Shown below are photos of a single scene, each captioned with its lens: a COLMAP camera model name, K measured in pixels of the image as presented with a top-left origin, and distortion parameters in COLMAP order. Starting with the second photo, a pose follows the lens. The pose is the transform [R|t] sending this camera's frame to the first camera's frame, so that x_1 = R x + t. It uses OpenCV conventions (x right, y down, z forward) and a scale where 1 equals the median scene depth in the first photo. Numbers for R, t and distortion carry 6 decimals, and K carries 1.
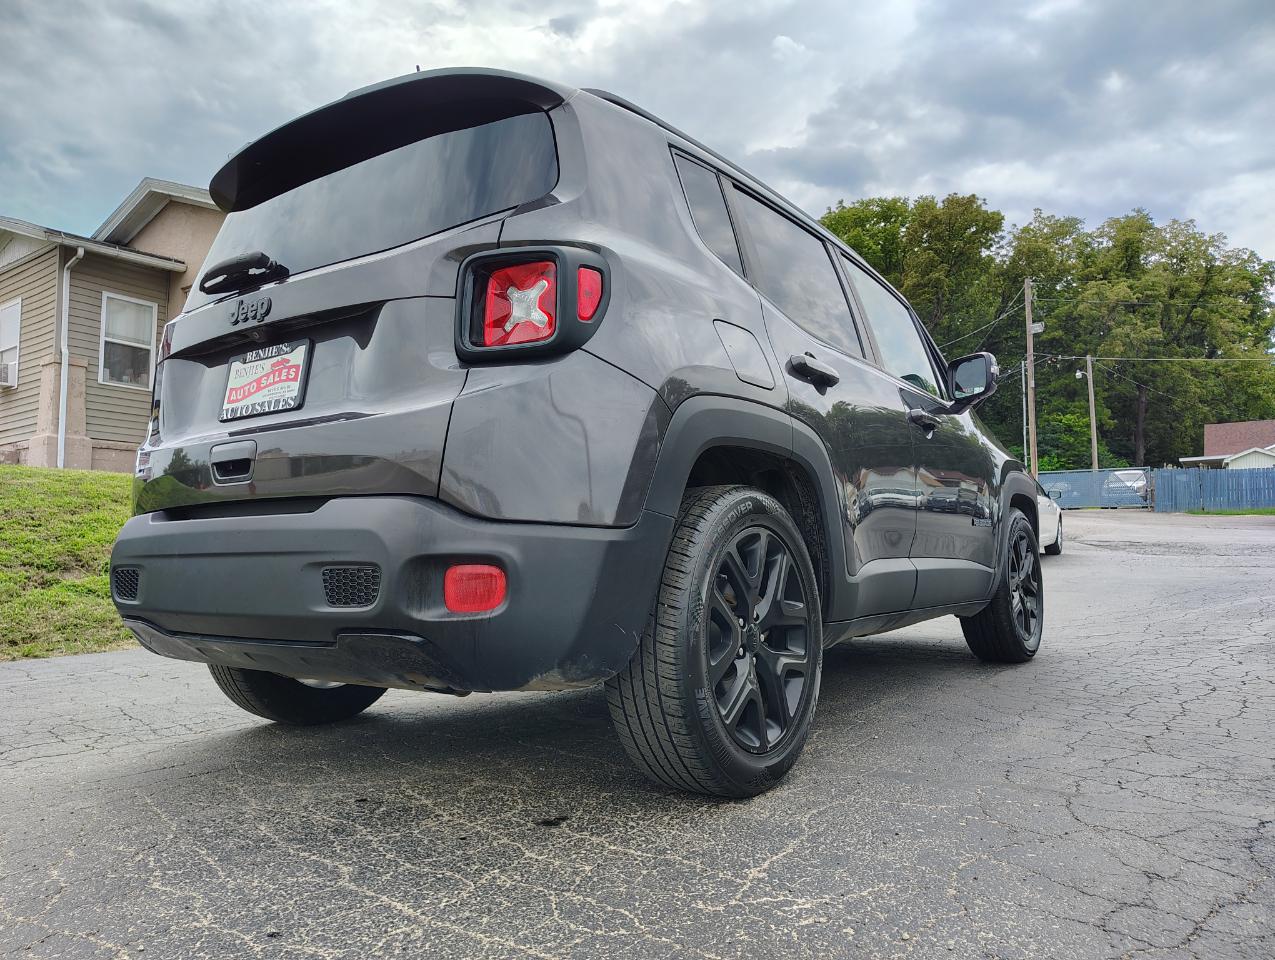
lens RADIAL K [[890.7, 0, 638.1], [0, 890.7, 478.8], [0, 0, 1]] dist [0.016550, -0.022675]
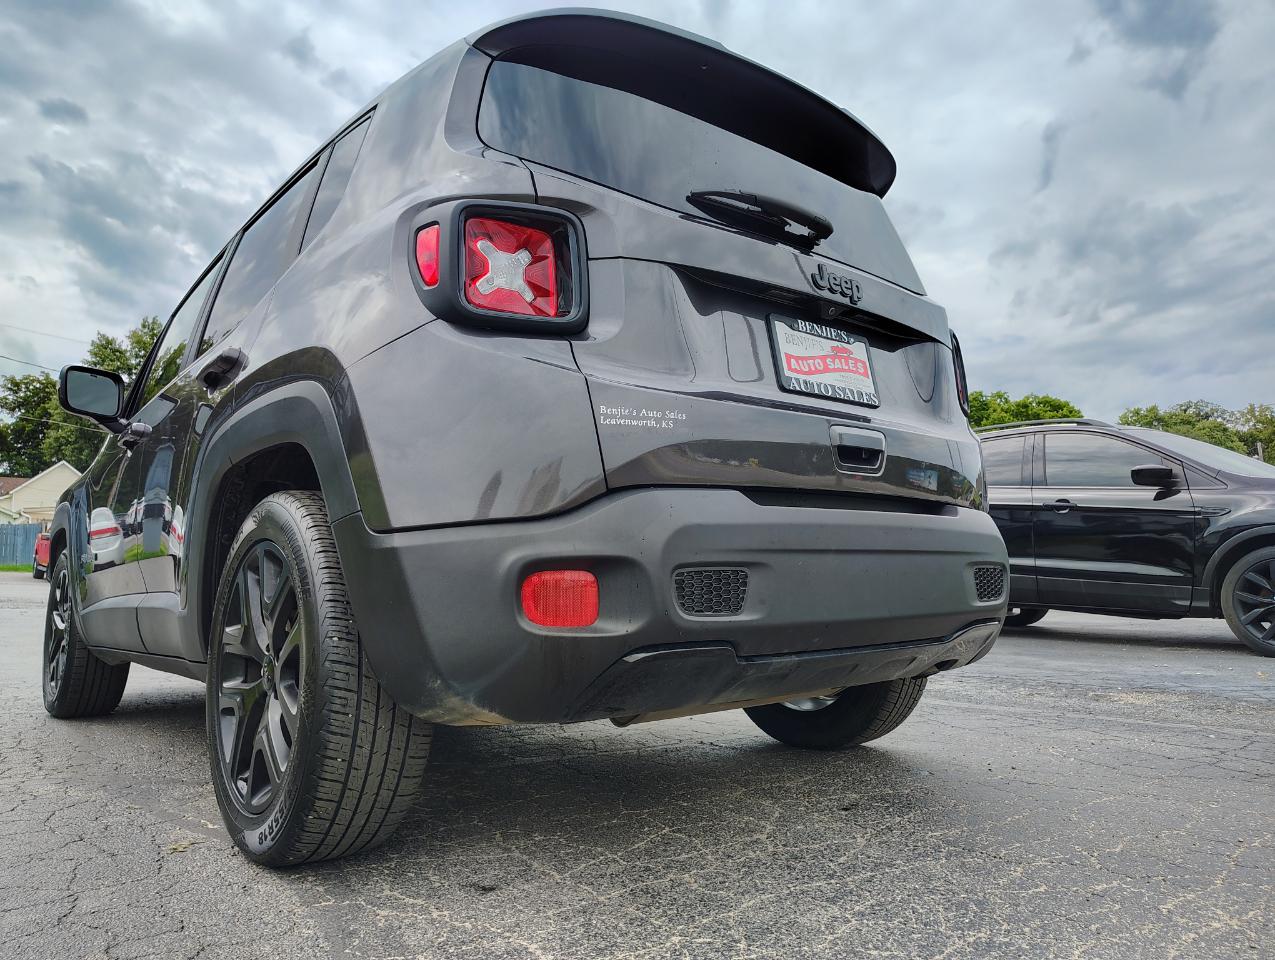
lens RADIAL K [[890.7, 0, 642.2], [0, 890.7, 478.2], [0, 0, 1]] dist [0.016550, -0.022675]
pose [[0.254550, 0.121951, 0.959339, -0.084176], [-0.064009, 0.991966, -0.109115, 0.007467], [-0.964939, -0.033631, 0.260311, 0.060366]]
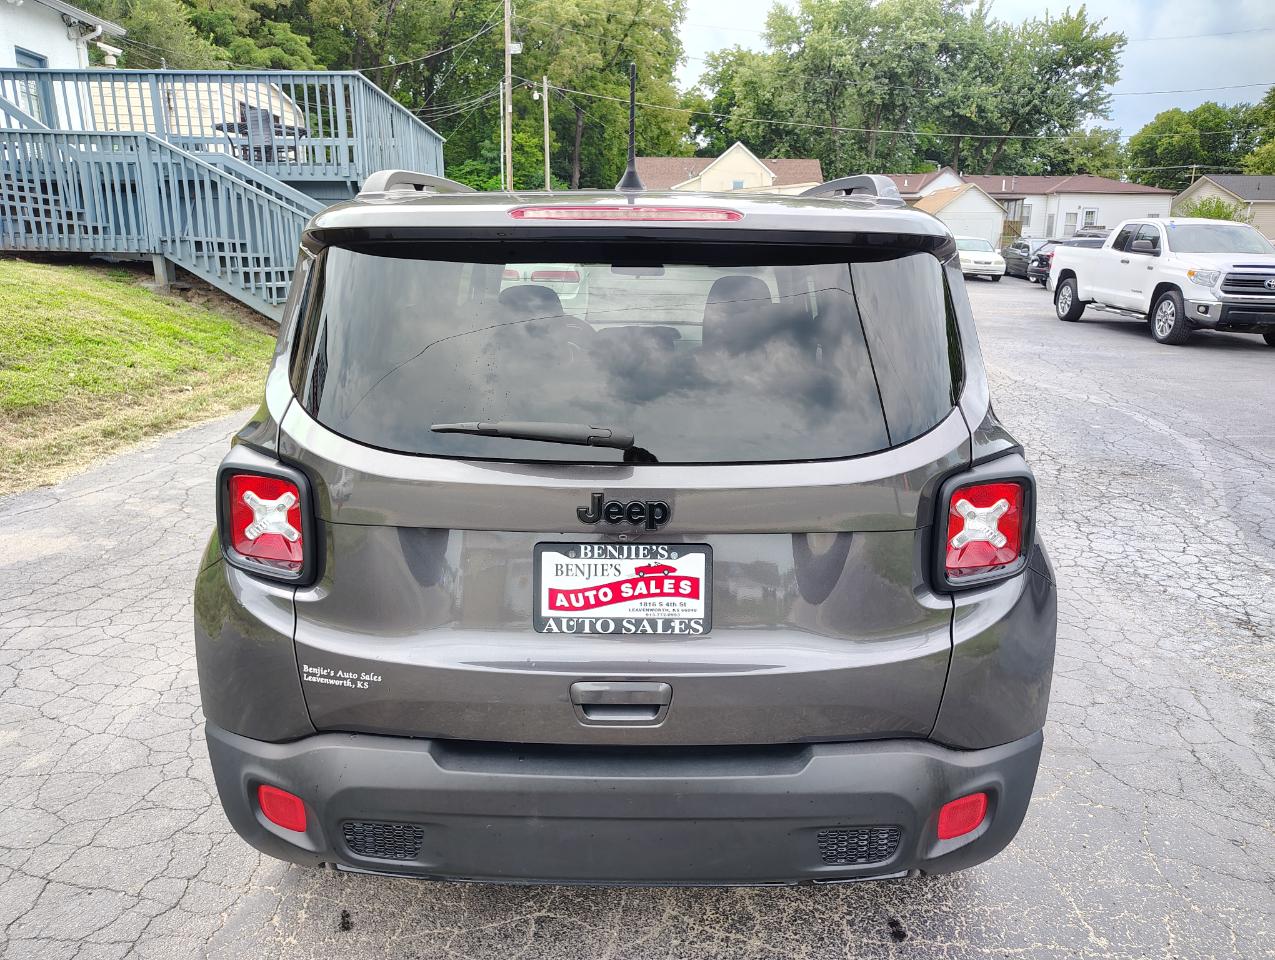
lens RADIAL K [[890.7, 0, 634.4], [0, 890.7, 477.3], [0, 0, 1]] dist [0.016550, -0.022675]
pose [[0.820776, -0.118944, 0.558730, -0.053667], [-0.069420, 0.950066, 0.304230, -0.028248], [-0.567016, -0.288492, 0.771534, 0.026822]]
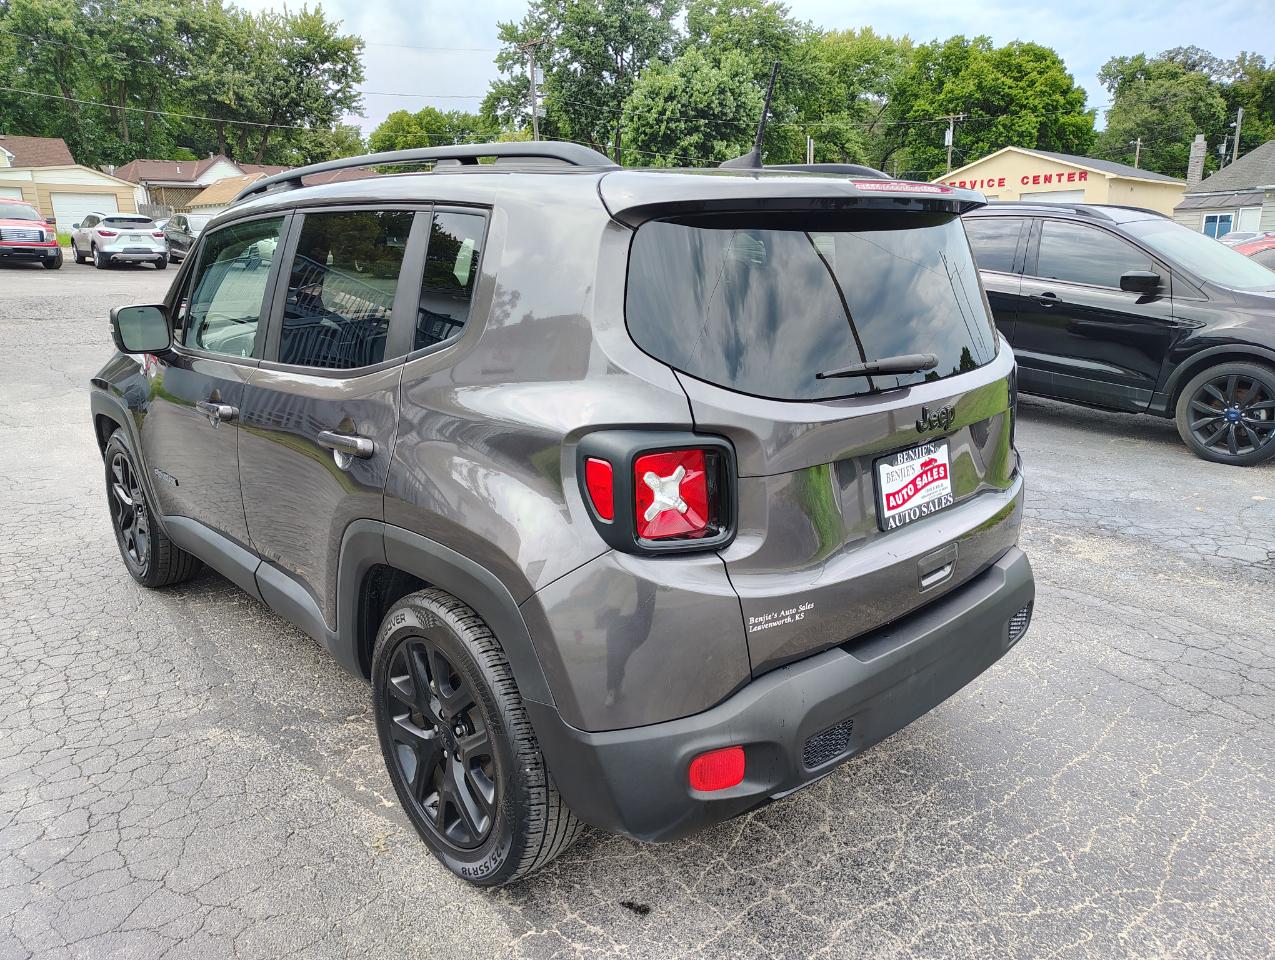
lens RADIAL K [[890.7, 0, 643.2], [0, 890.7, 481.3], [0, 0, 1]] dist [0.016550, -0.022675]
pose [[0.200003, -0.242663, 0.949270, -0.092404], [-0.074396, 0.962287, 0.261665, -0.022559], [-0.976967, -0.122956, 0.174408, 0.072221]]
